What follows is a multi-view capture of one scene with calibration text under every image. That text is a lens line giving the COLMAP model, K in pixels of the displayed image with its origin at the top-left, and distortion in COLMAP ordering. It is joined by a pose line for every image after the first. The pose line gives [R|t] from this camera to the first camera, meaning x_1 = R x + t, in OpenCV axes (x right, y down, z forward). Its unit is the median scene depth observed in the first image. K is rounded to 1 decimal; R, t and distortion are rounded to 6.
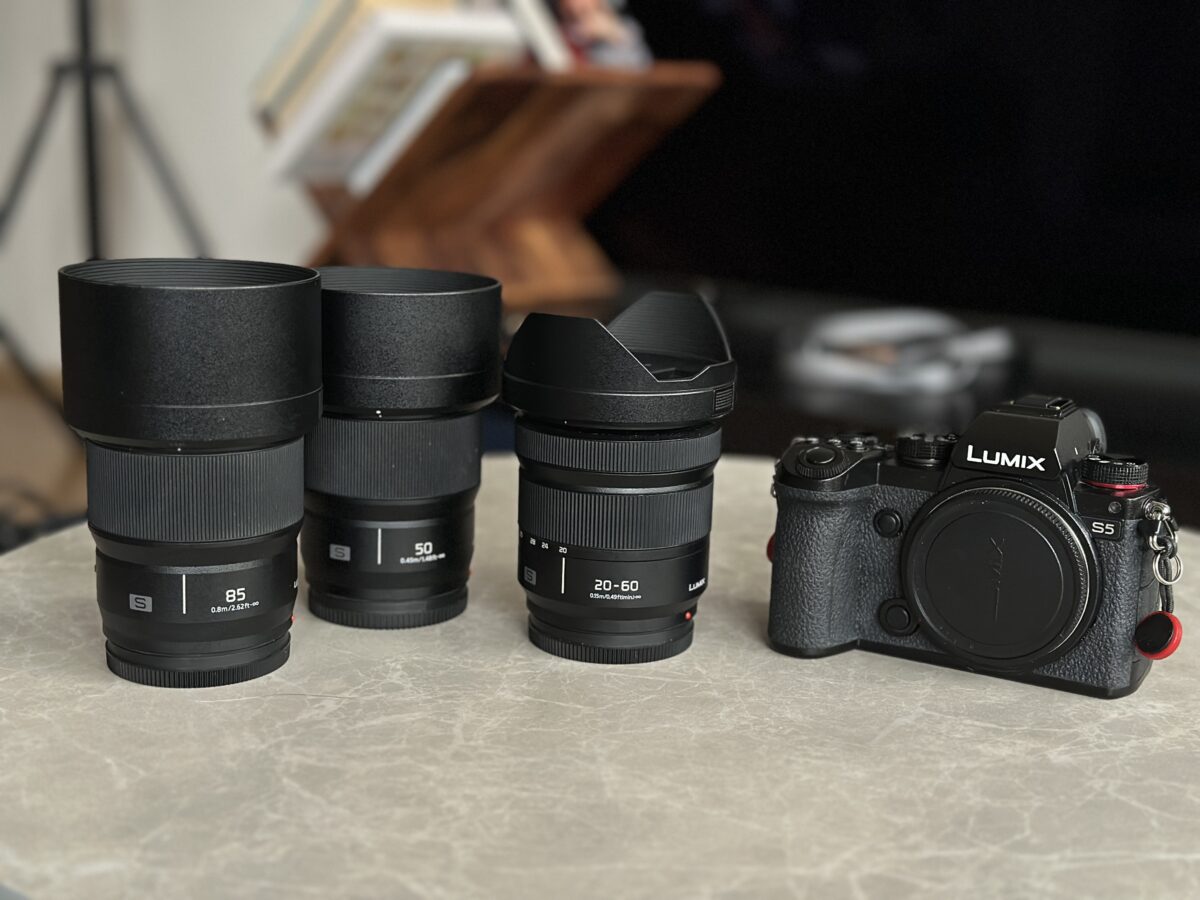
lens RADIAL K [[1741.2, 0, 596.5], [0, 1741.2, 441.3], [0, 0, 1]] dist [0.098860, 0.000000]
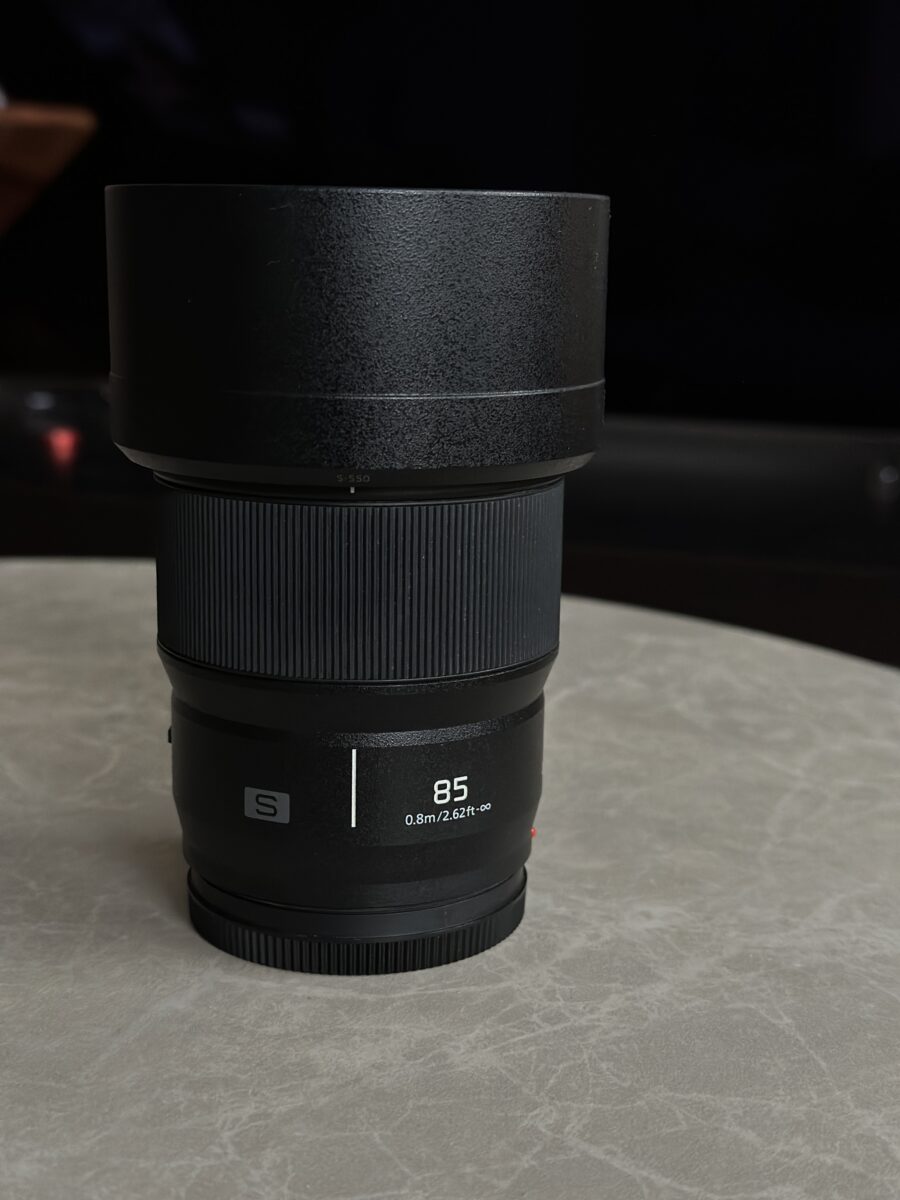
lens RADIAL K [[1741.2, 0, 446.5], [0, 1741.2, 599.7], [0, 0, 1]] dist [0.098860, 0.000000]
pose [[0.978434, -0.062380, 0.196916, 0.165540], [0.061458, 0.998051, 0.010793, 0.047005], [-0.197206, 0.001542, 0.980361, 0.516335]]
